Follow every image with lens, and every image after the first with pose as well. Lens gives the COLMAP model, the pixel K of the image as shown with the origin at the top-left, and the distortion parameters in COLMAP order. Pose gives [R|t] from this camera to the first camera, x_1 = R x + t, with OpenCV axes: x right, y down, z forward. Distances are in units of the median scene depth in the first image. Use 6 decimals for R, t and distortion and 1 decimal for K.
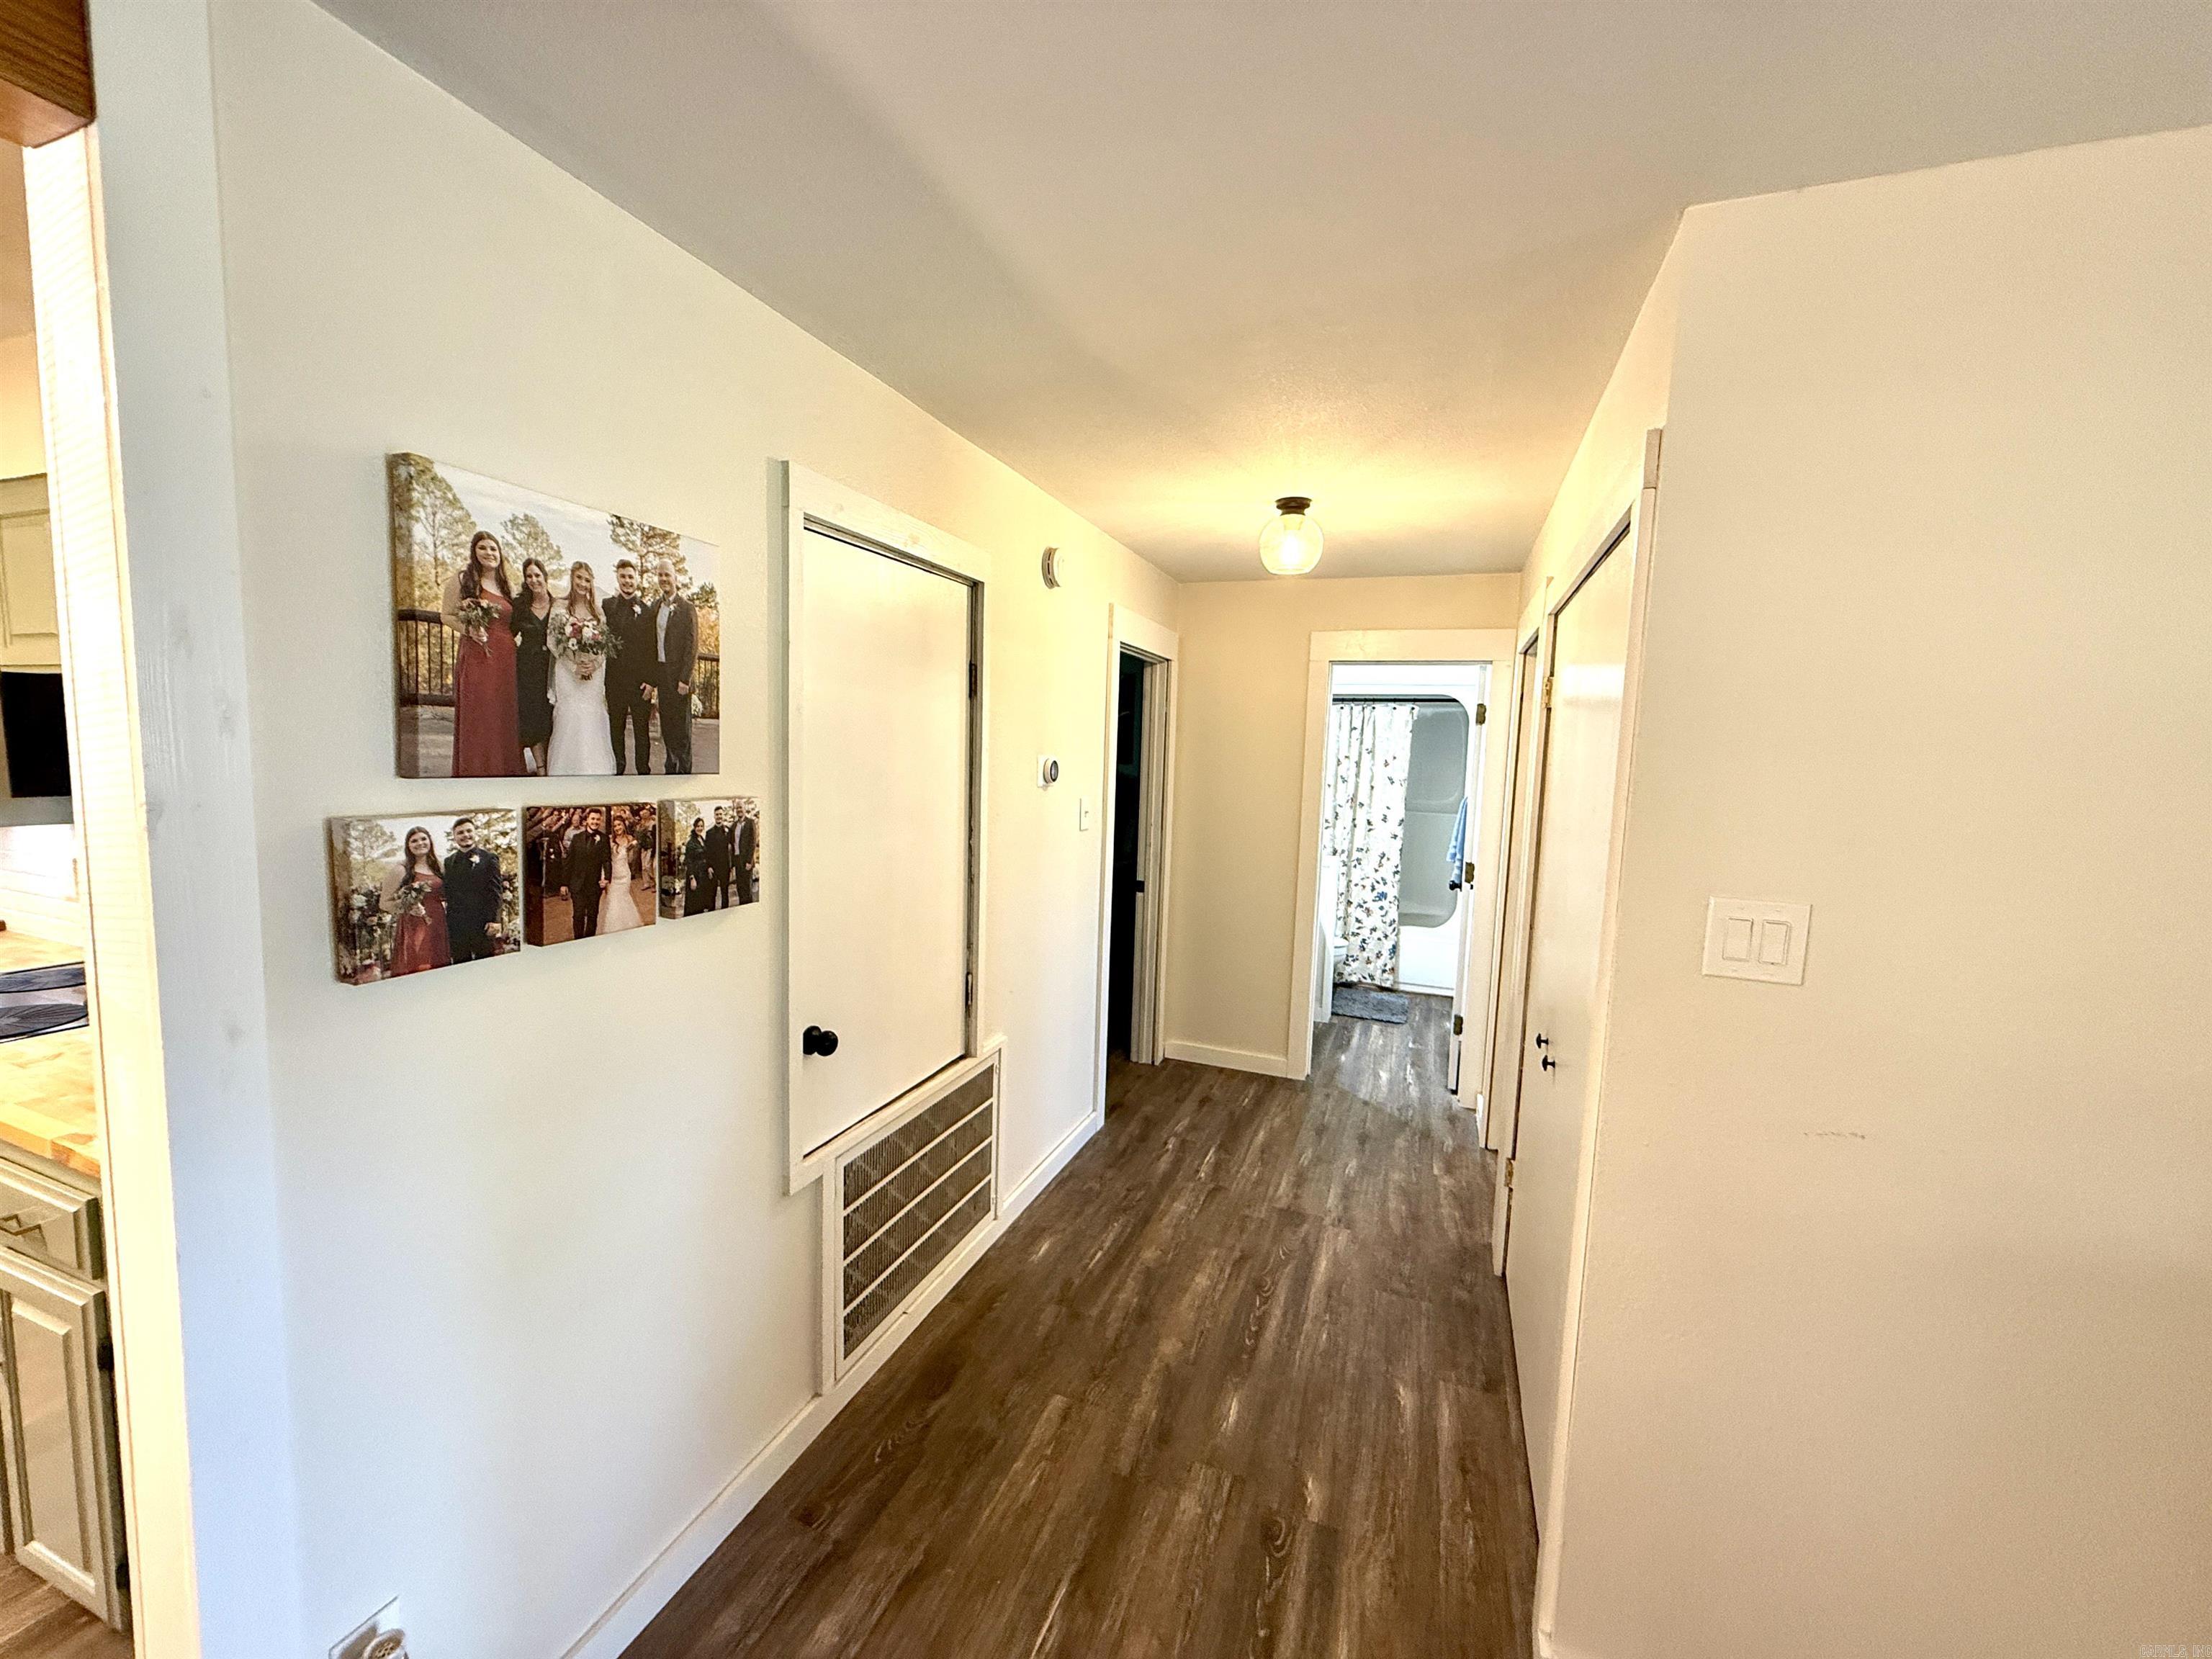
lens RADIAL K [[870.3, 0, 1106.0], [0, 870.3, 829.5], [0, 0, 1]] dist [0.001842, 0.000516]
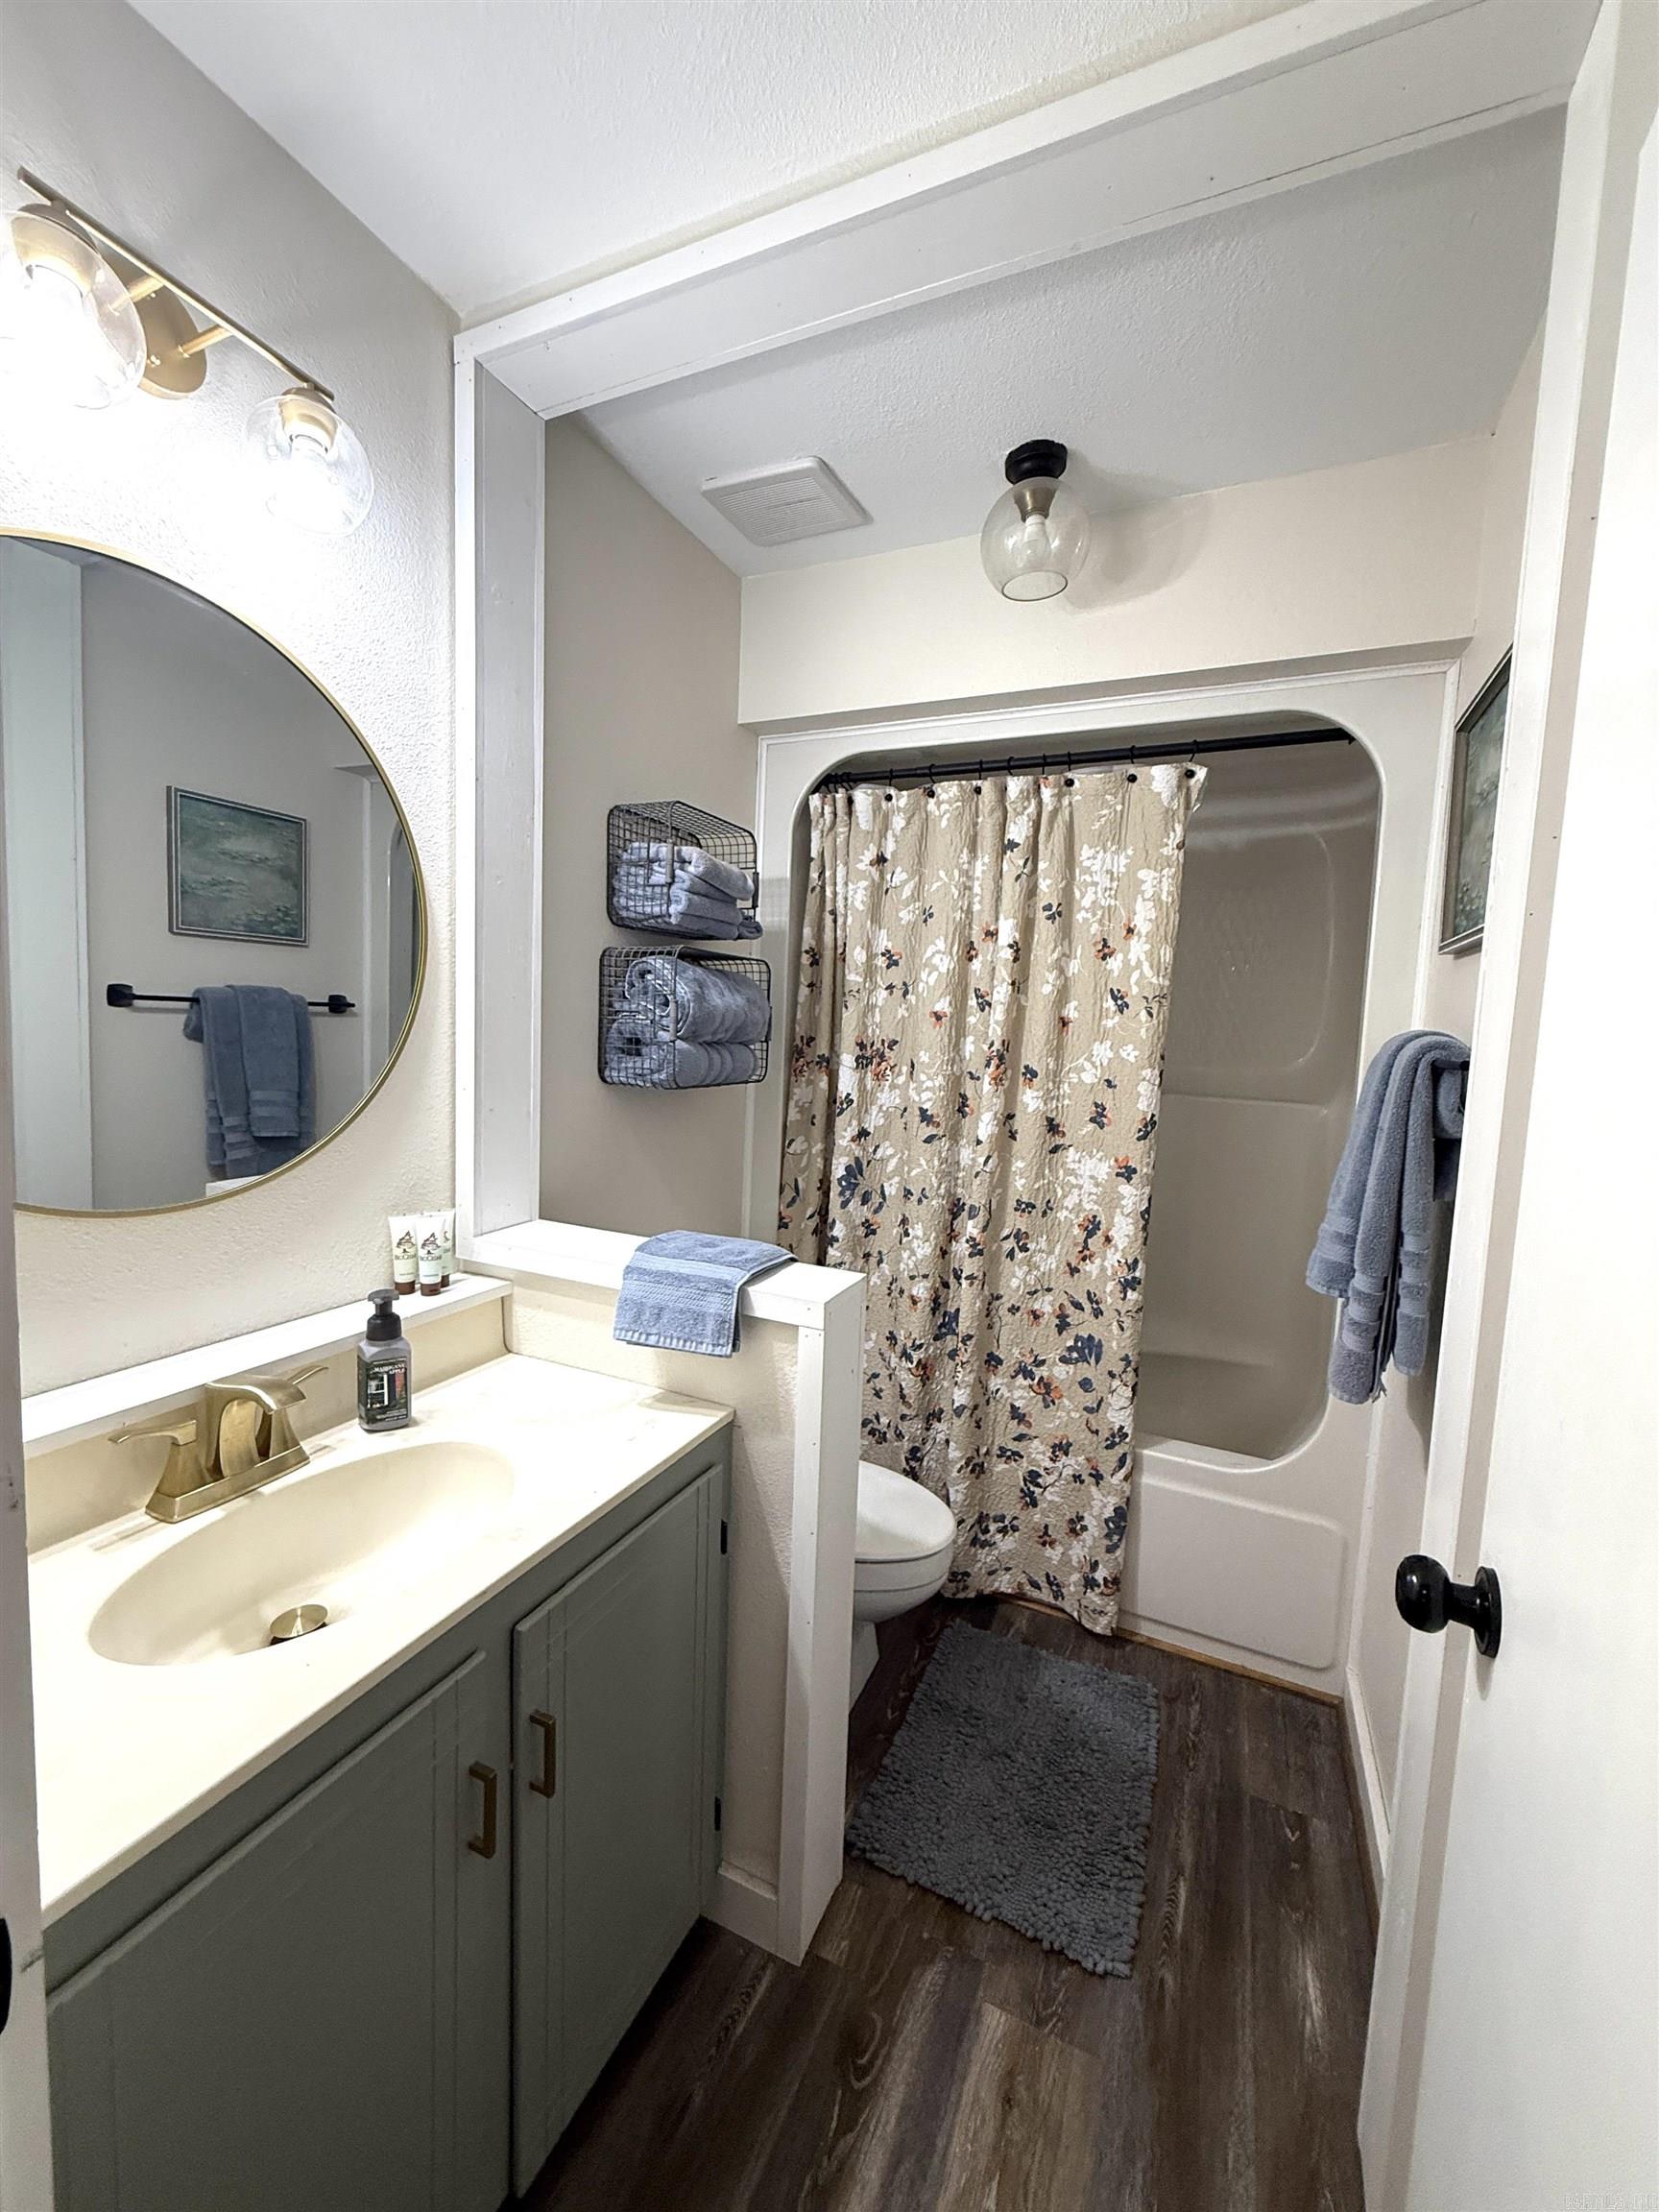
lens RADIAL K [[870.3, 0, 829.5], [0, 870.3, 1106.0], [0, 0, 1]] dist [0.001842, 0.000516]
pose [[0.997047, 0.014352, -0.075440, 0.241879], [-0.014992, 0.999856, -0.007927, -0.012110], [0.075315, 0.009034, 0.997119, 0.658516]]
